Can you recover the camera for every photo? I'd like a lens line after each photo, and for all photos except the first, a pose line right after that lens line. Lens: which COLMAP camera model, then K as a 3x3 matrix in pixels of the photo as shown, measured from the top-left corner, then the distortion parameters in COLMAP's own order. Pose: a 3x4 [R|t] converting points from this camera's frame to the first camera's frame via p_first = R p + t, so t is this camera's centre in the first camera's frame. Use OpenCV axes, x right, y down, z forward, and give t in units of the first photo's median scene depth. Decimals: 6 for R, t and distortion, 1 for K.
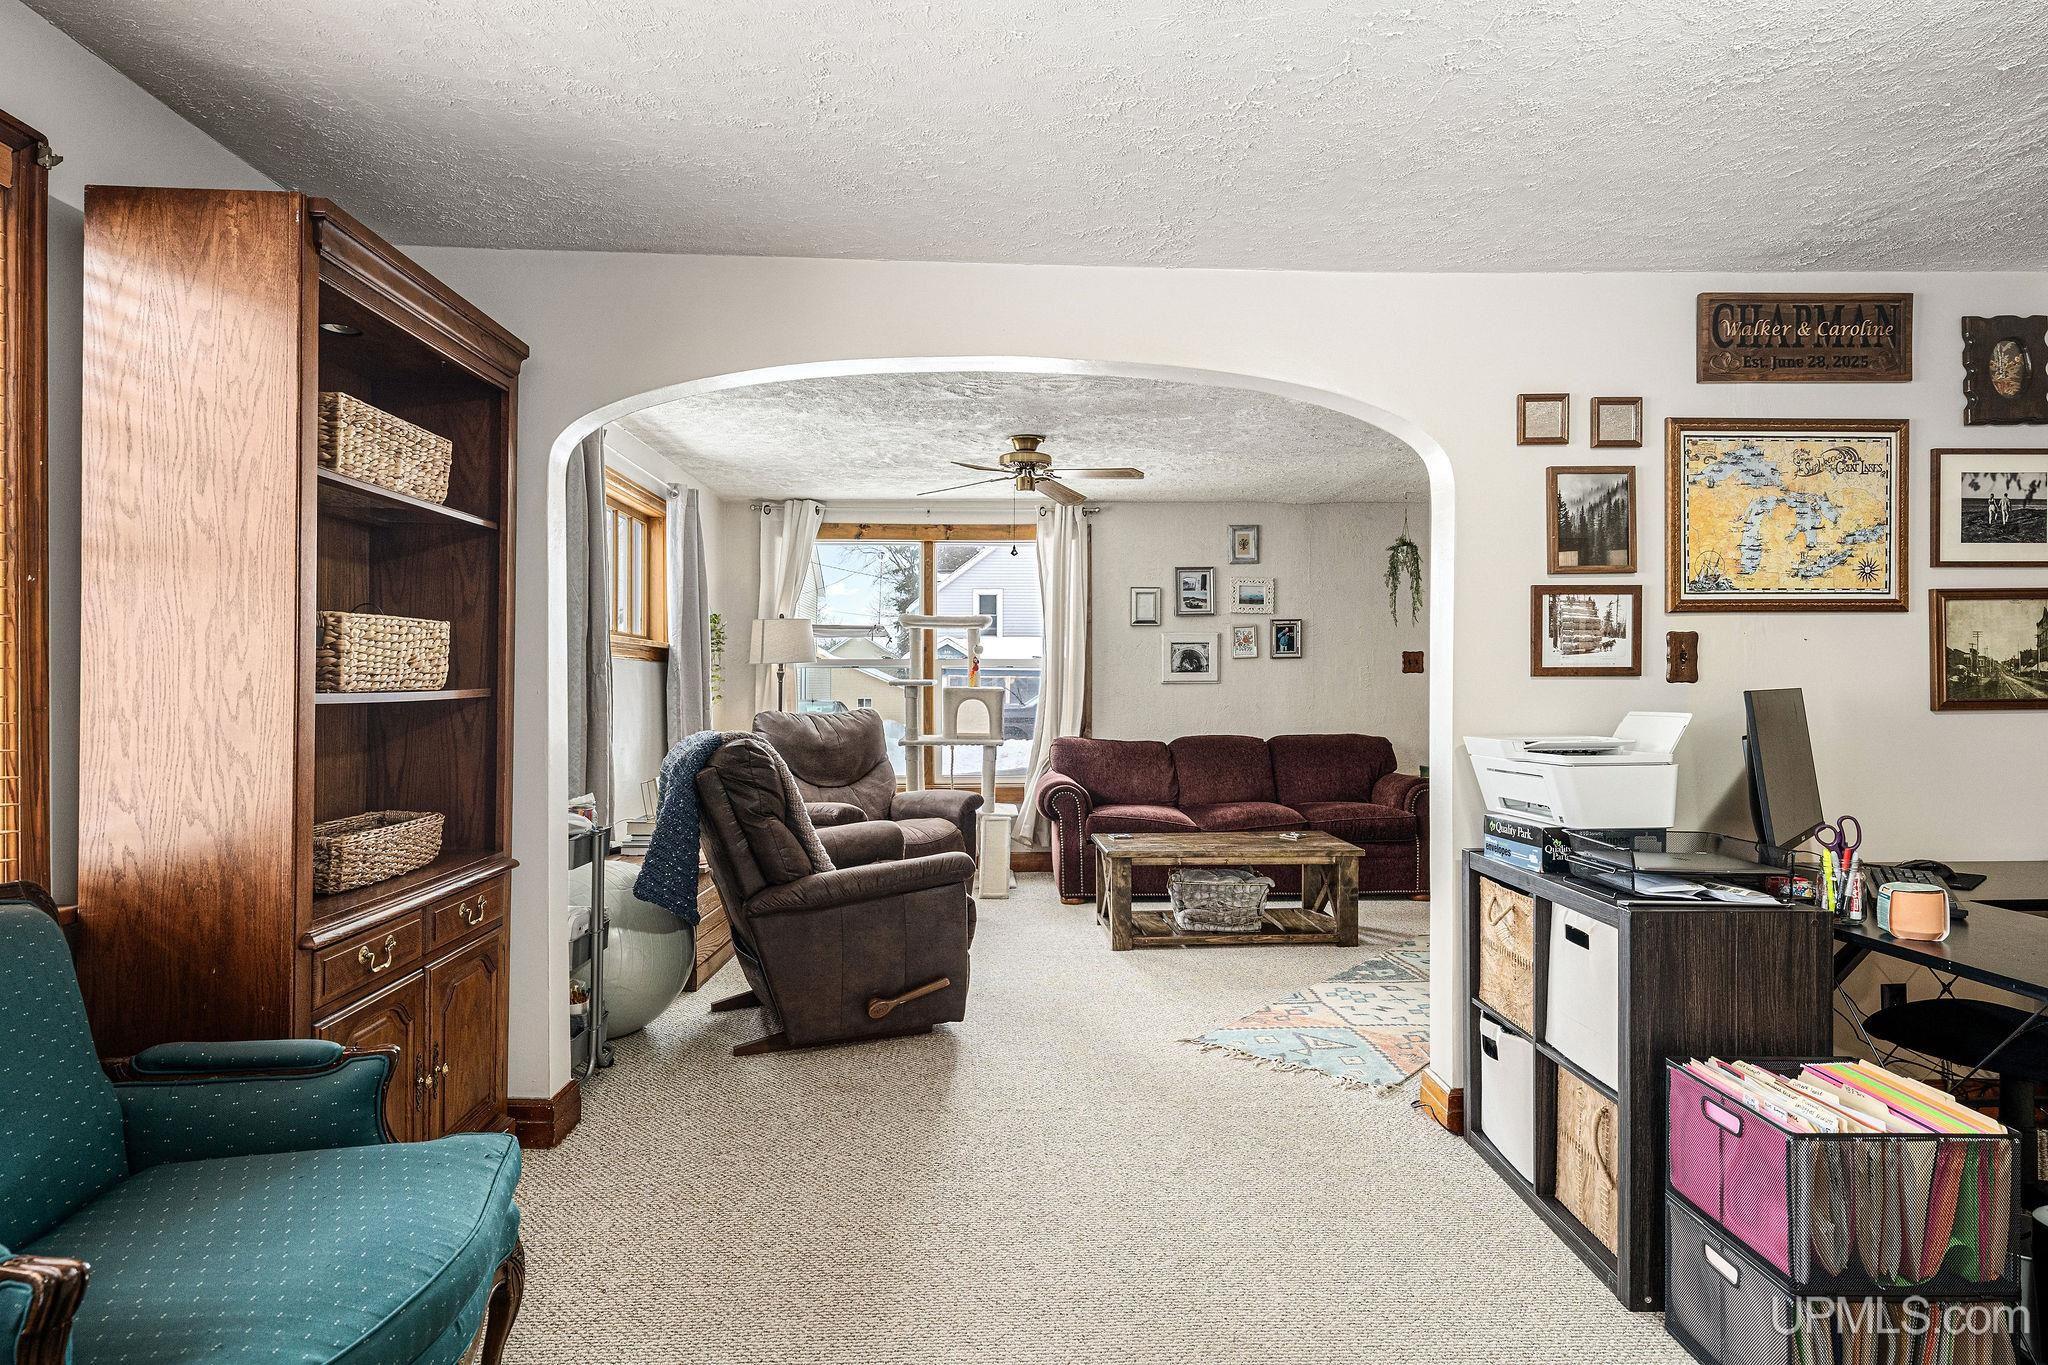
lens RADIAL K [[1070.1, 0, 1026.7], [0, 1070.1, 684.2], [0, 0, 1]] dist [-0.002912, 0.000809]
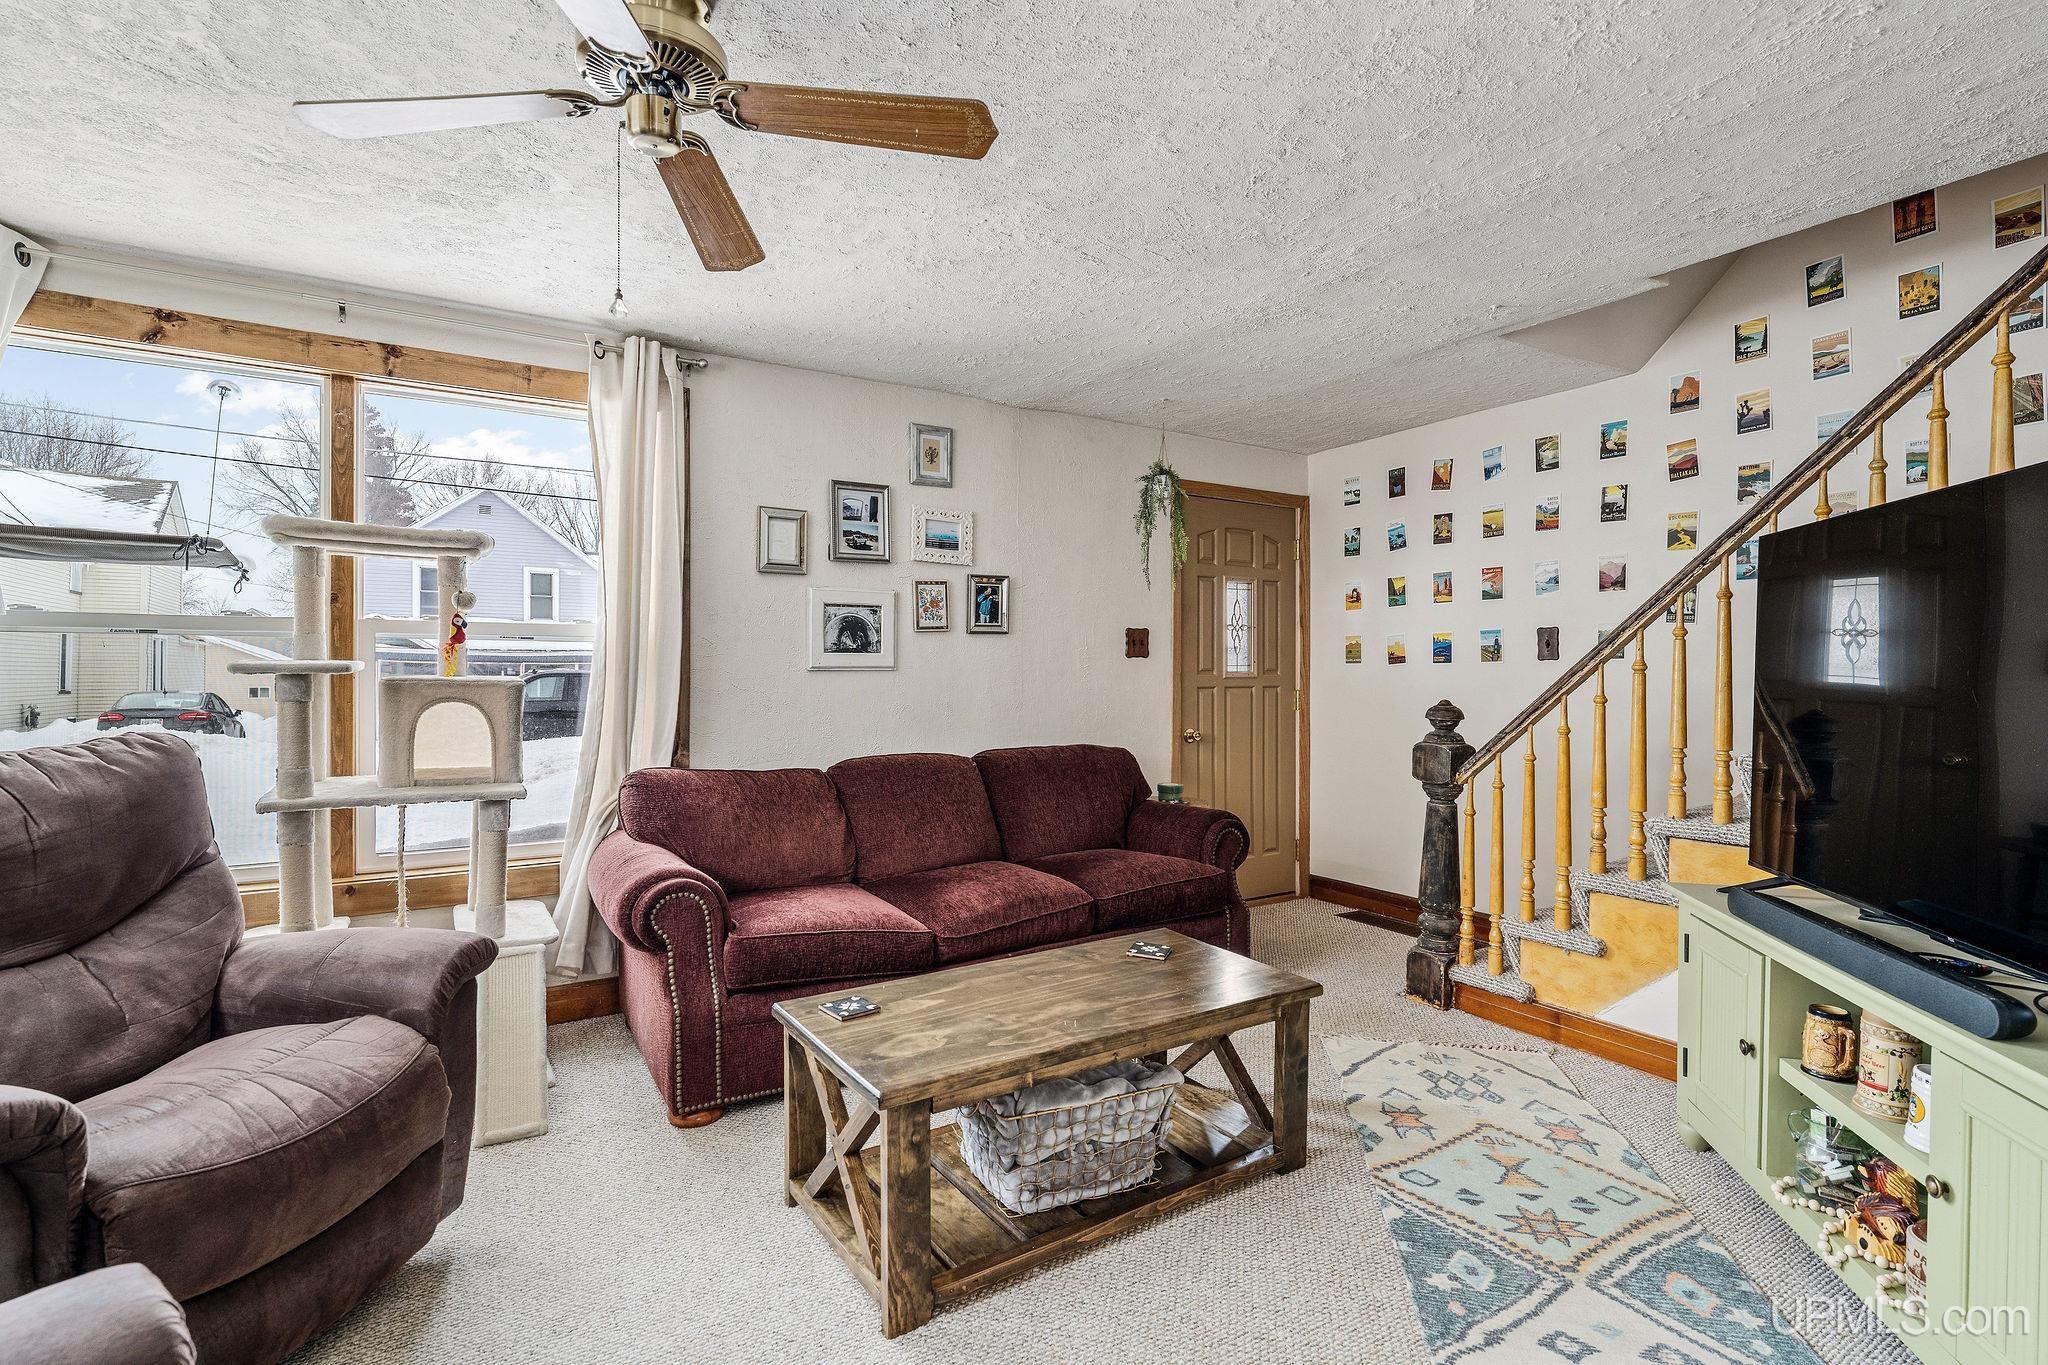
lens RADIAL K [[979.1, 0, 1012.7], [0, 979.1, 673.9], [0, 0, 1]] dist [0.000780, 0.000774]
pose [[0.875884, 0.002156, 0.482516, -0.040150], [-0.003398, 0.999993, 0.001701, 0.000015], [-0.482509, -0.003129, 0.875885, 0.468039]]
